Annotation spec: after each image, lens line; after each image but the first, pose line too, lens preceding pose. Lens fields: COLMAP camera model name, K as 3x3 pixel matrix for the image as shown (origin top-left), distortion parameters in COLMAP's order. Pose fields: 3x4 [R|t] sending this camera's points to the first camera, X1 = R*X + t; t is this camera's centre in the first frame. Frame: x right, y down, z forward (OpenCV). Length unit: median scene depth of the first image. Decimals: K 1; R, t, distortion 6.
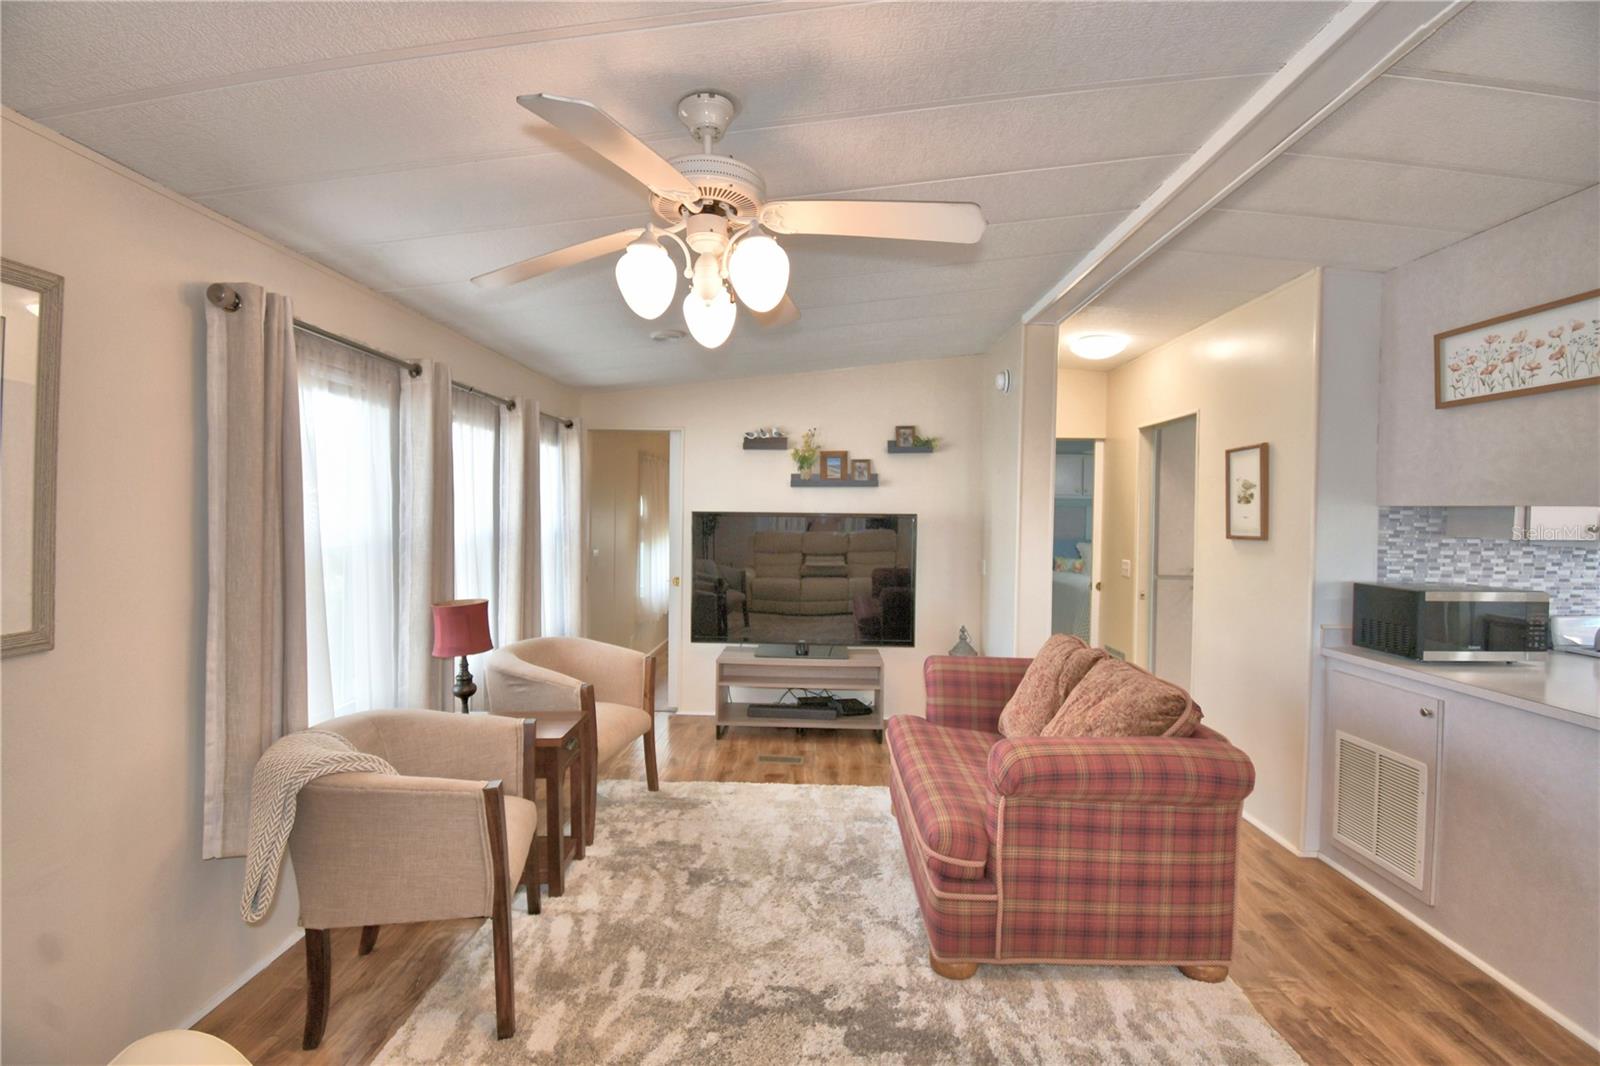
lens RADIAL K [[701.1, 0, 788.4], [0, 701.1, 531.2], [0, 0, 1]] dist [0.024483, -0.028499]
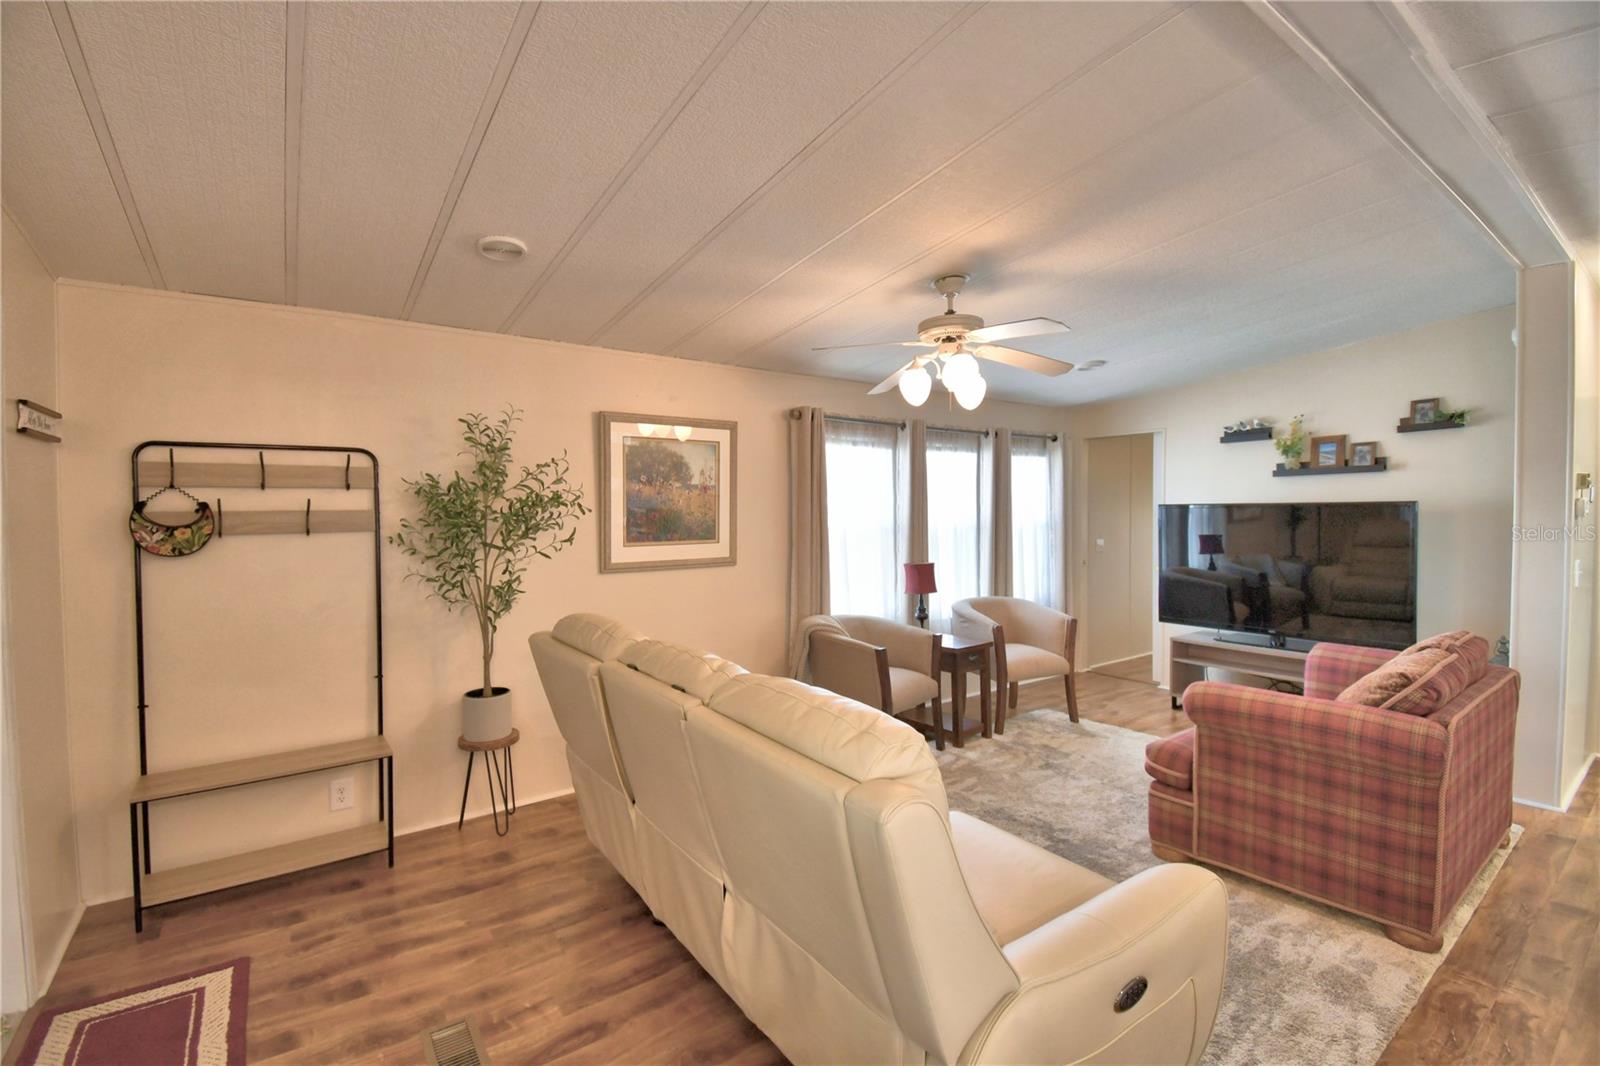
lens RADIAL K [[701.1, 0, 788.4], [0, 701.1, 531.2], [0, 0, 1]] dist [0.024483, -0.028499]
pose [[0.618295, 0.004552, -0.785933, 0.595931], [-0.001850, 0.999989, 0.004336, 0.017017], [0.785944, -0.001227, 0.618297, -0.250808]]
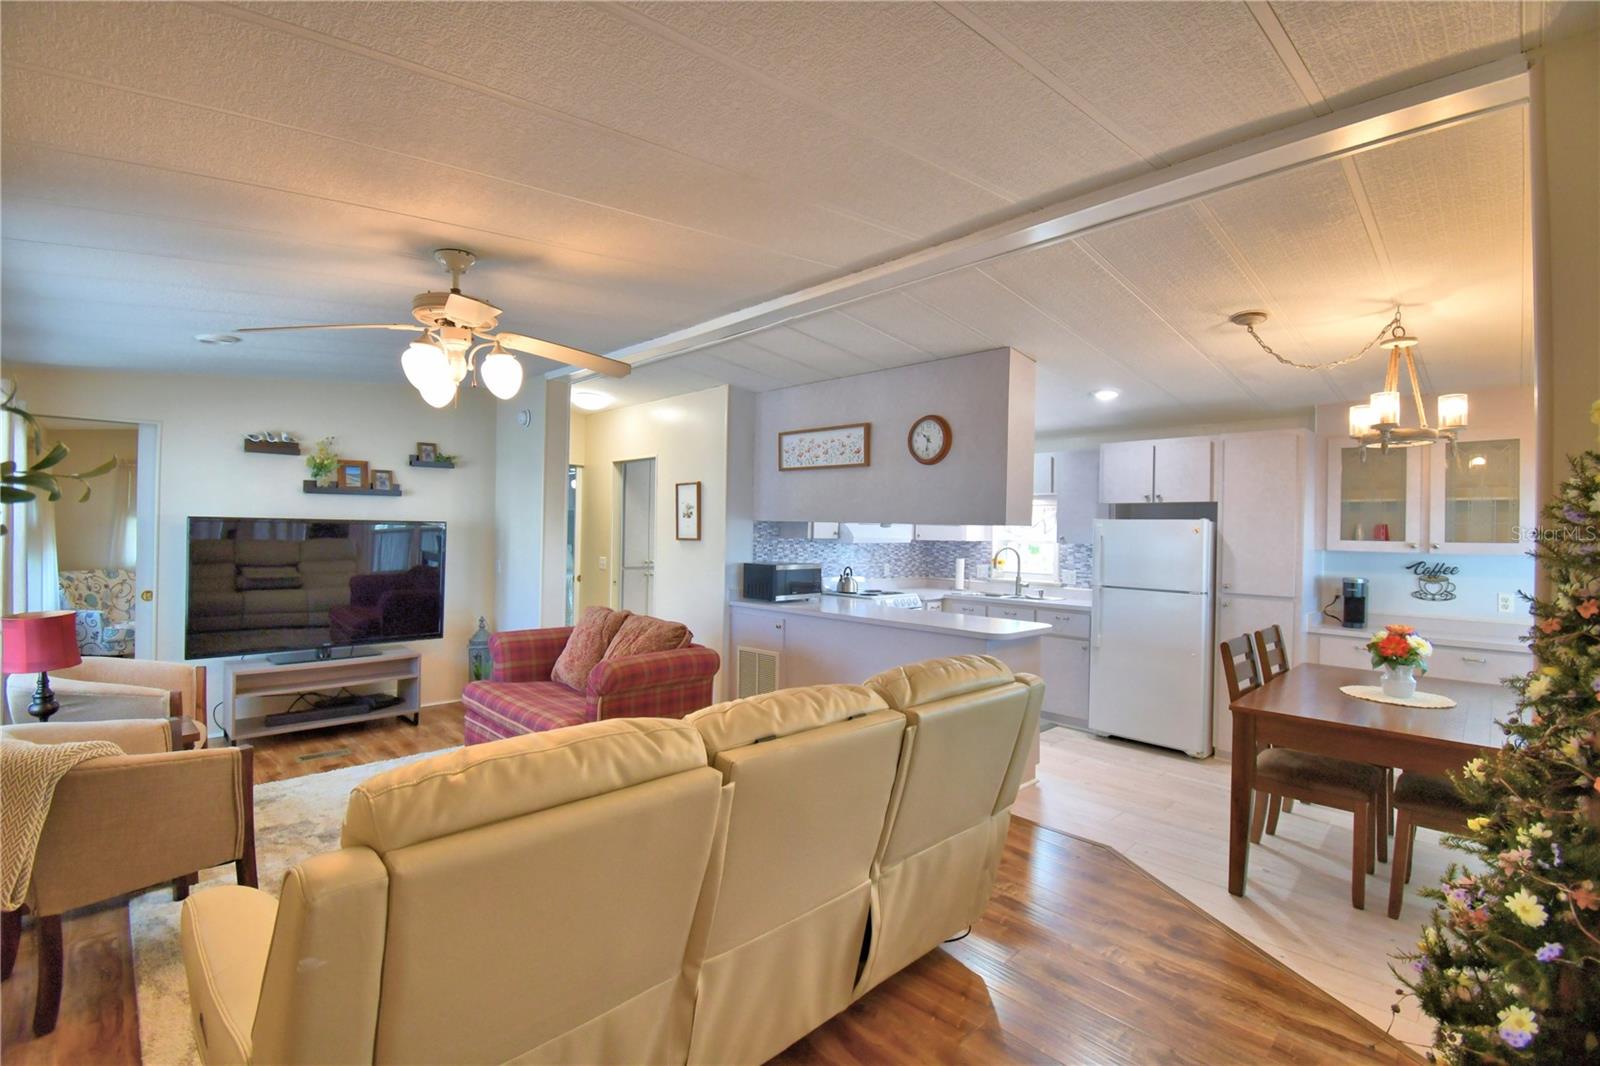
lens RADIAL K [[701.1, 0, 788.4], [0, 701.1, 531.2], [0, 0, 1]] dist [0.024483, -0.028499]
pose [[0.690391, 0.000677, 0.723436, -0.408504], [0.006858, 0.999949, -0.007480, 0.005377], [-0.723404, 0.010126, 0.690351, -0.316743]]
